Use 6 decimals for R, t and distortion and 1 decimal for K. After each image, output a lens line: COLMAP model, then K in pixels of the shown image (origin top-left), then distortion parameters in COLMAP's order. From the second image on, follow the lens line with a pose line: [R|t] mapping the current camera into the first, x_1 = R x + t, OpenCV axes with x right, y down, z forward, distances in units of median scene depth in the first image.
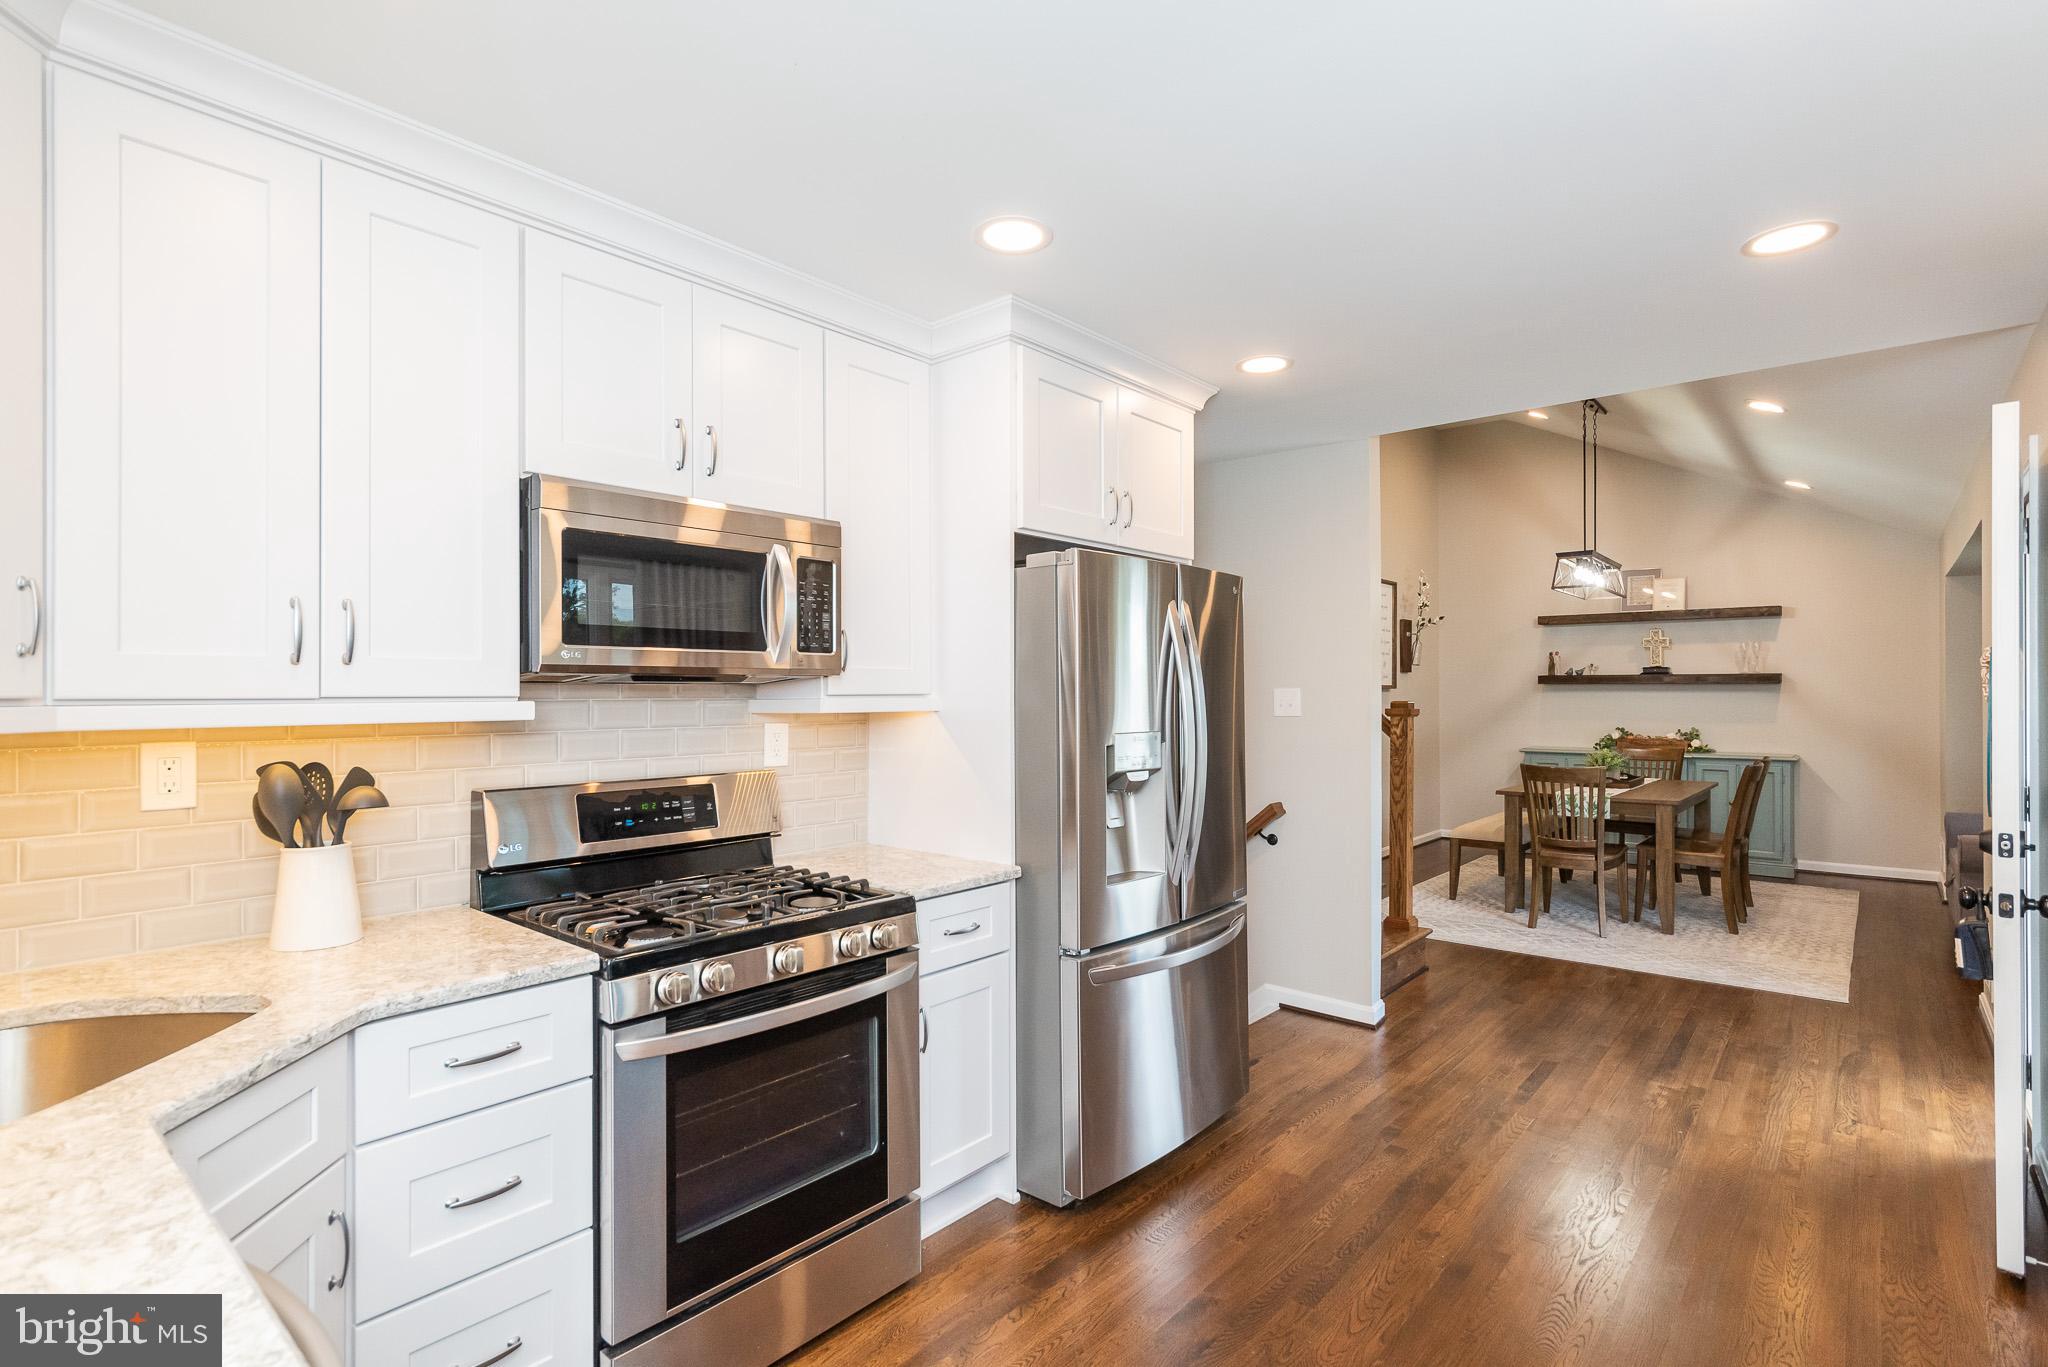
lens RADIAL K [[996.0, 0, 1014.7], [0, 996.0, 687.2], [0, 0, 1]] dist [-0.007494, -0.000066]
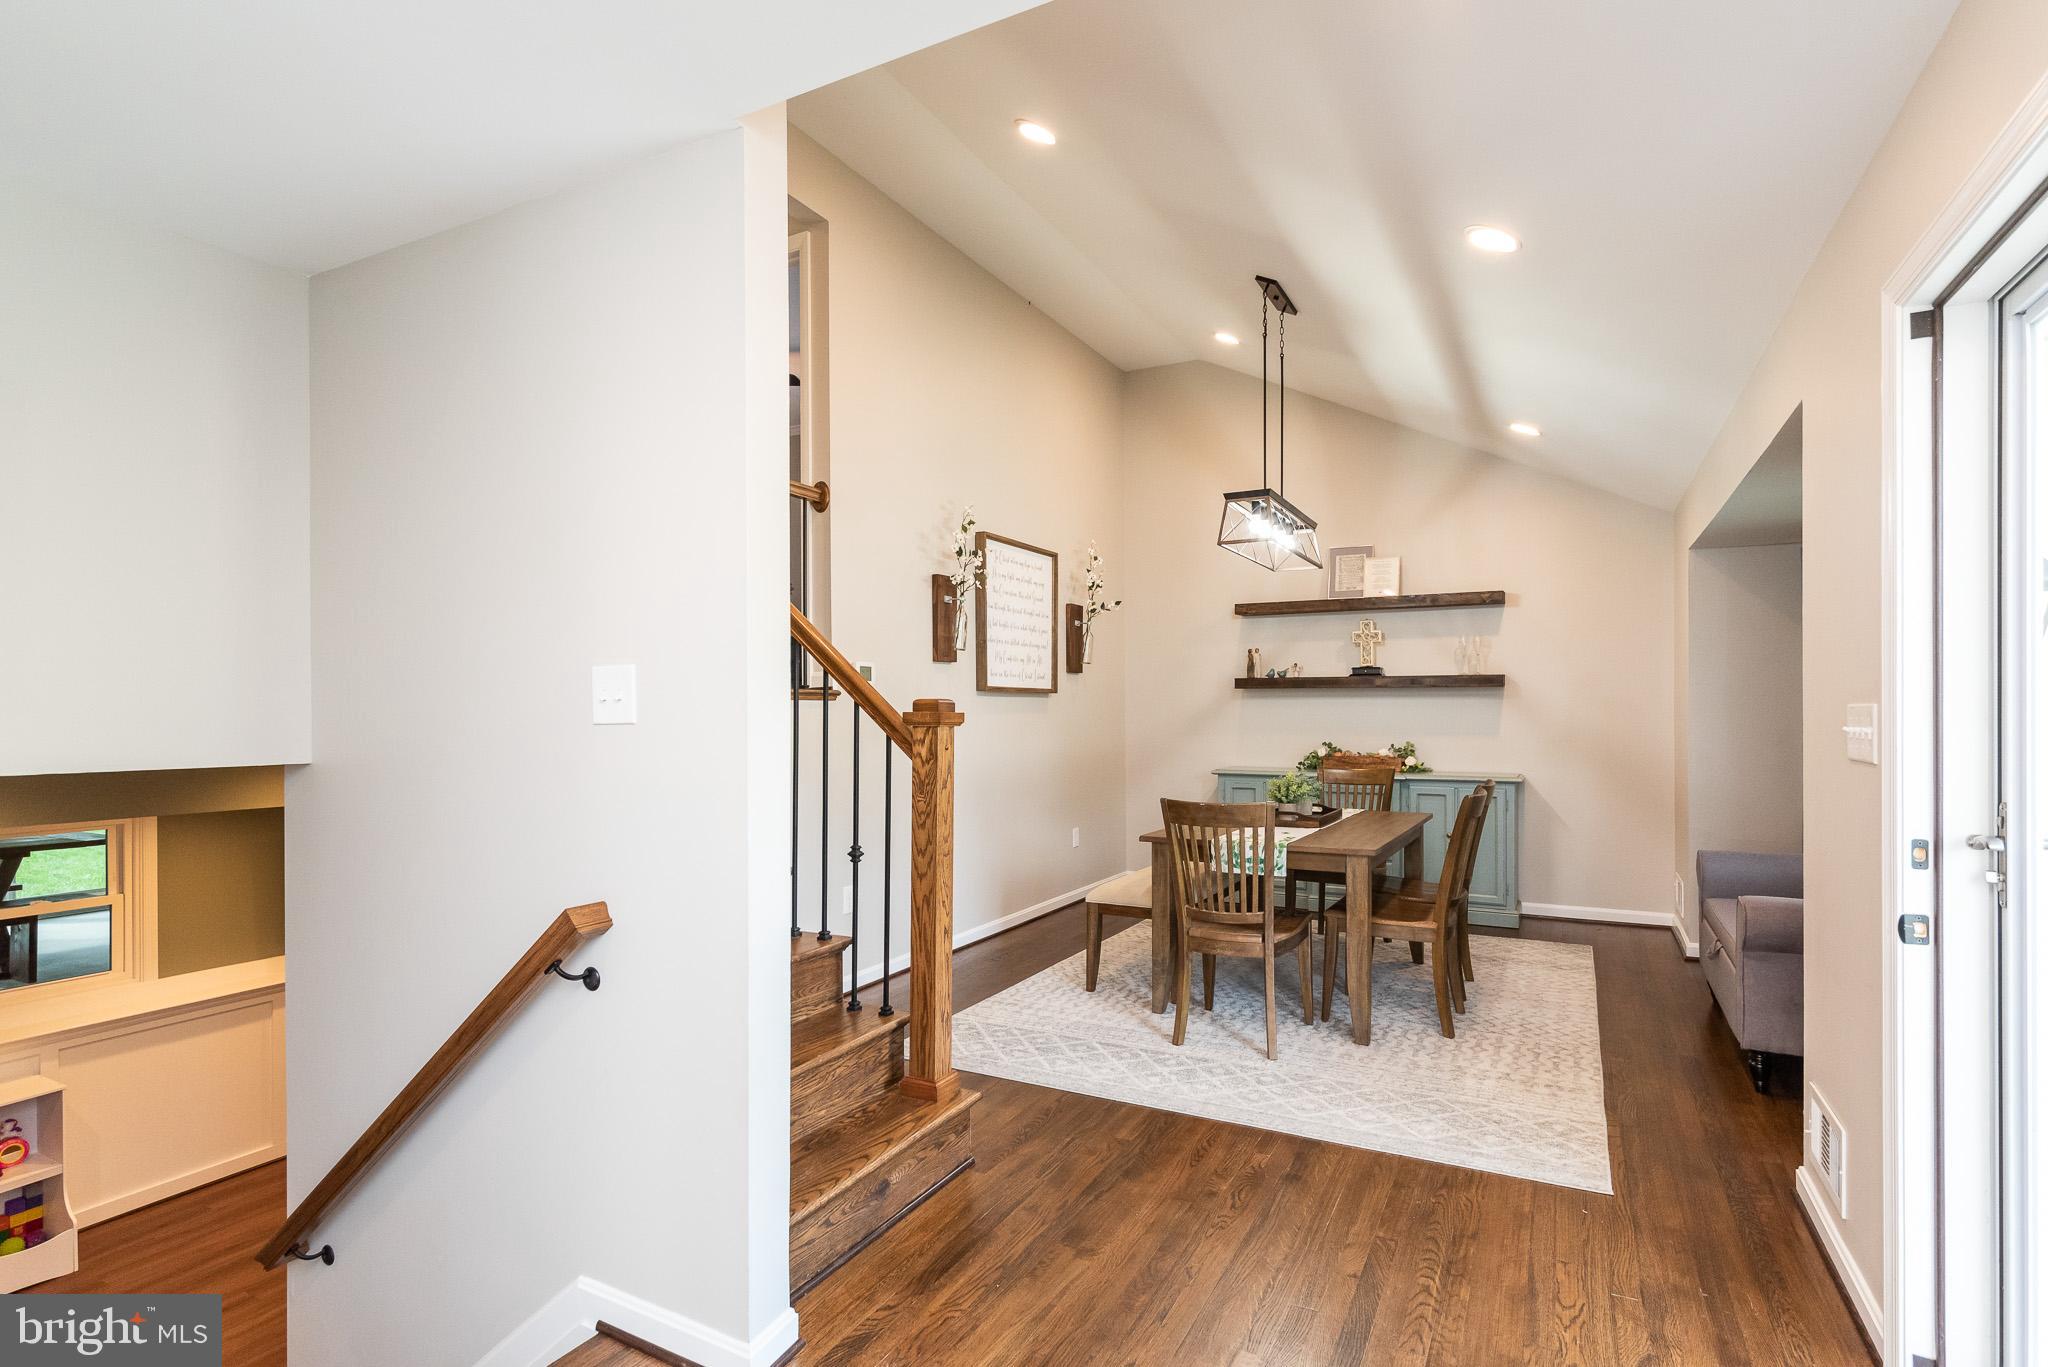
lens RADIAL K [[964.9, 0, 1033.4], [0, 964.9, 708.2], [0, 0, 1]] dist [-0.000578, -0.000145]
pose [[0.977735, 0.000383, 0.209842, 0.628196], [-0.000743, 0.999998, 0.001636, 0.034808], [-0.209841, -0.001756, 0.977734, 0.841973]]
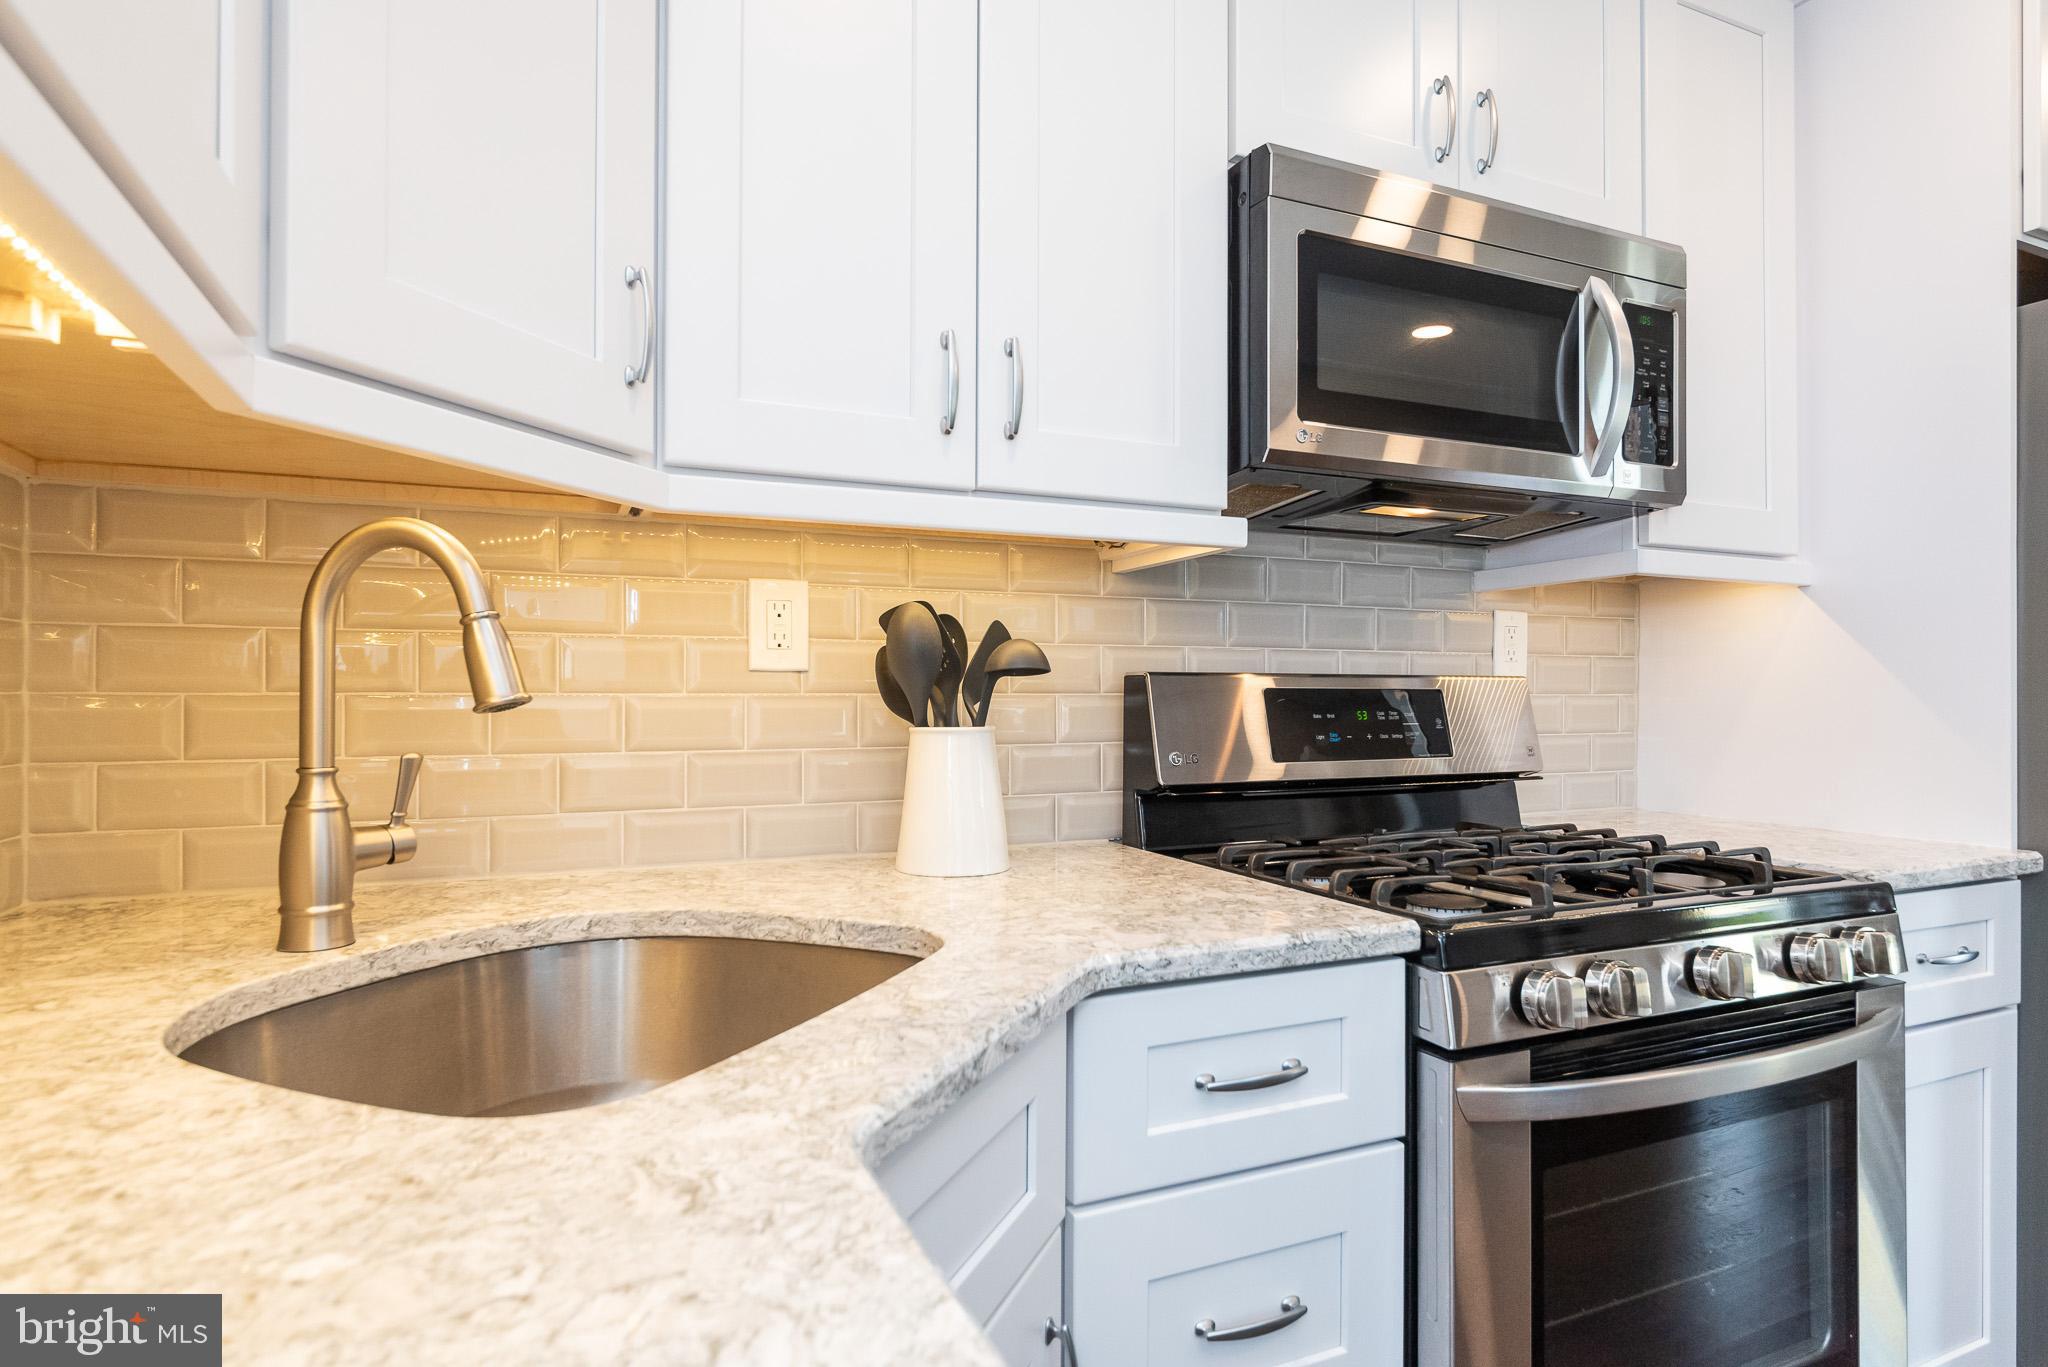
lens RADIAL K [[1083.2, 0, 1024.3], [0, 1083.2, 702.2], [0, 0, 1]] dist [-0.002010, -0.000385]
pose [[0.910461, 0.014119, -0.413353, -0.266362], [-0.008640, 0.999848, 0.015120, 0.099367], [0.413504, -0.010195, 0.910445, 0.257166]]
